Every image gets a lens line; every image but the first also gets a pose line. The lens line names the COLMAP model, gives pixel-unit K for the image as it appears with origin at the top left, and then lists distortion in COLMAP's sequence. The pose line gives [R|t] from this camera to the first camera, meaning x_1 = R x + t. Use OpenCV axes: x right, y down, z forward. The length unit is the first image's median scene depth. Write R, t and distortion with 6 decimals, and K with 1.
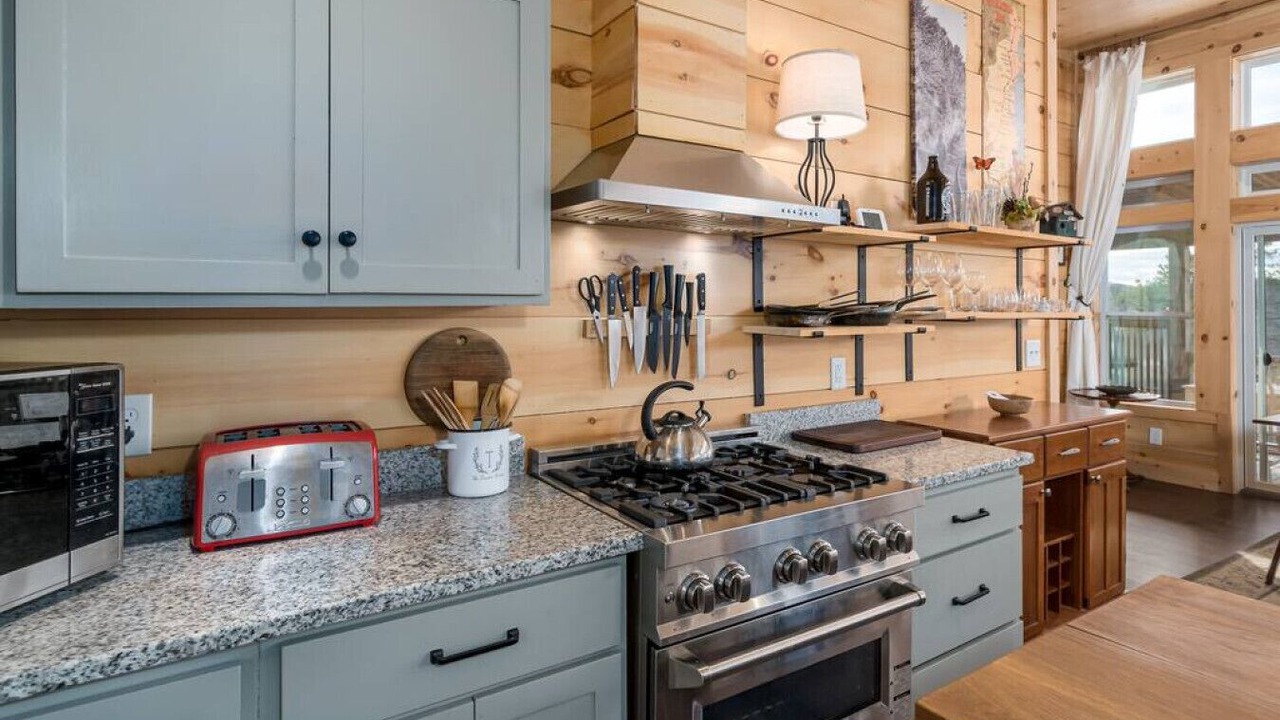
lens RADIAL K [[672.3, 0, 642.9], [0, 672.3, 303.2], [0, 0, 1]] dist [-0.001098, -0.000051]
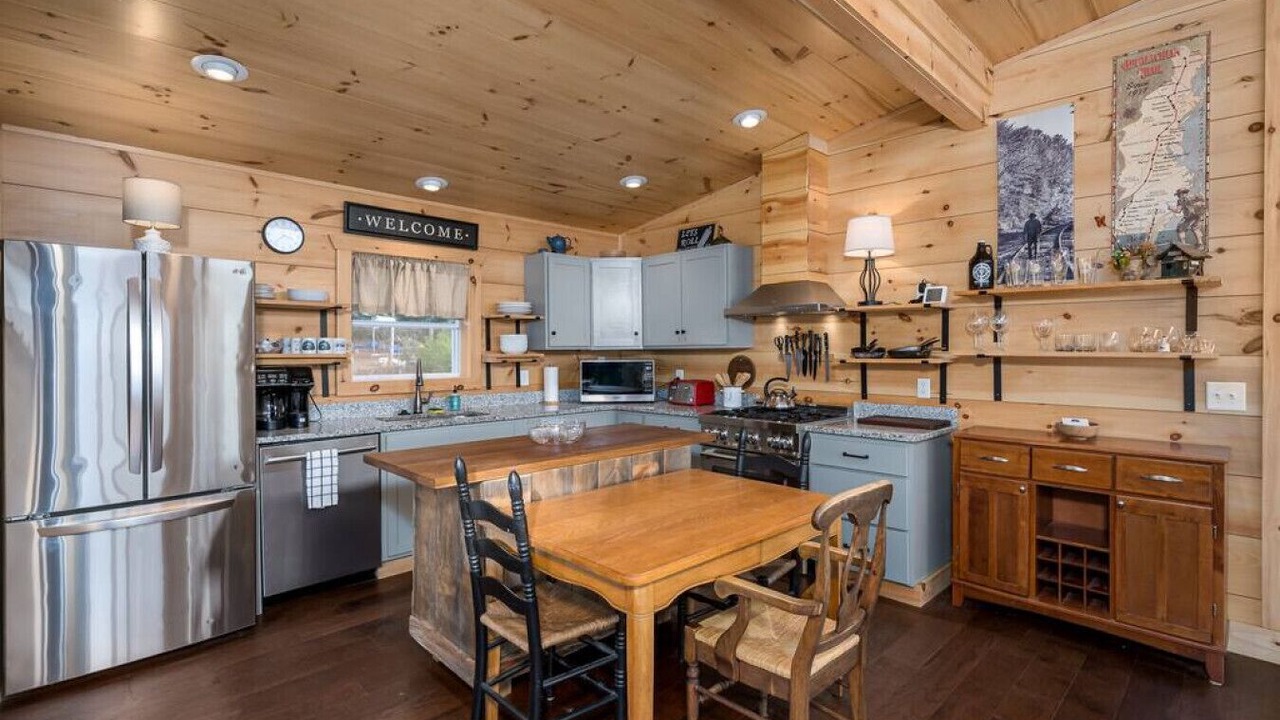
lens RADIAL K [[586.4, 0, 648.7], [0, 586.4, 348.2], [0, 0, 1]] dist [-0.002566, -0.000368]
pose [[0.187227, -0.002411, -0.982314, 2.066362], [0.008145, 0.999966, -0.000901, 0.002743], [0.982283, -0.007832, 0.187240, 0.093541]]
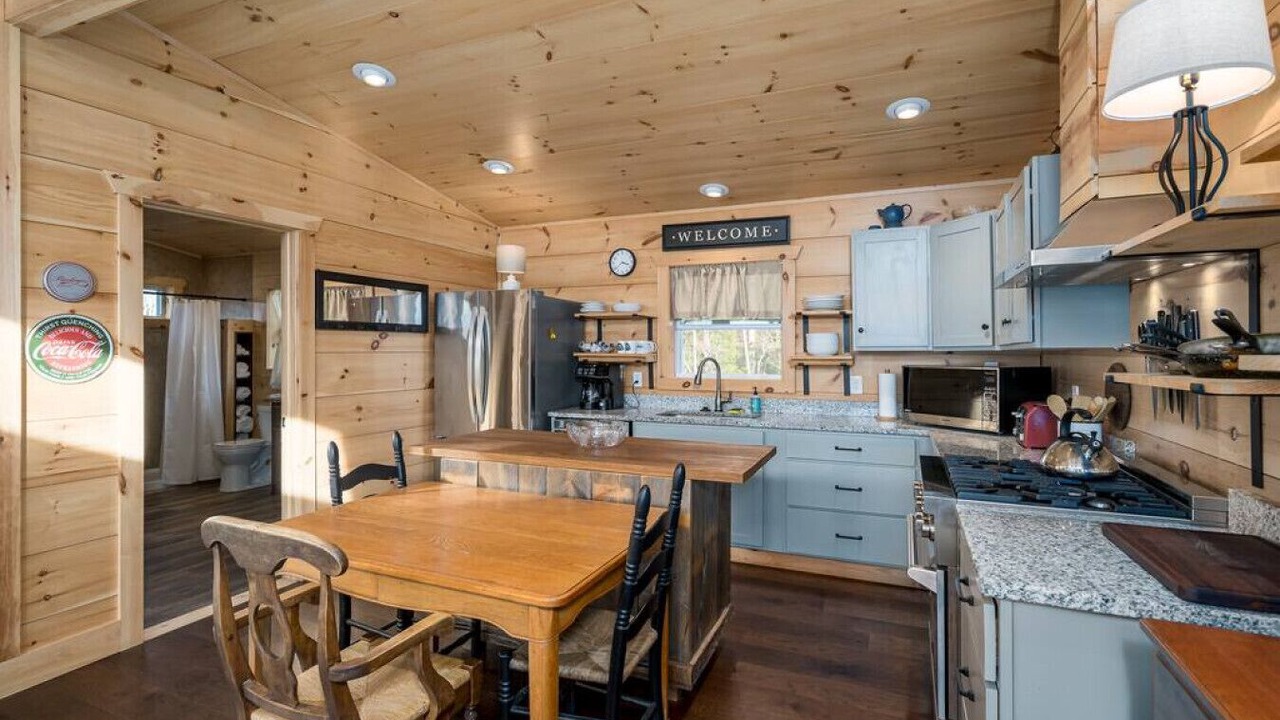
lens RADIAL K [[586.4, 0, 648.7], [0, 586.4, 348.2], [0, 0, 1]] dist [-0.002566, -0.000368]
pose [[-0.830703, -0.004346, -0.556699, 1.256451], [0.002204, 0.999936, -0.011095, 0.015022], [0.556711, -0.010444, -0.830640, 1.418019]]
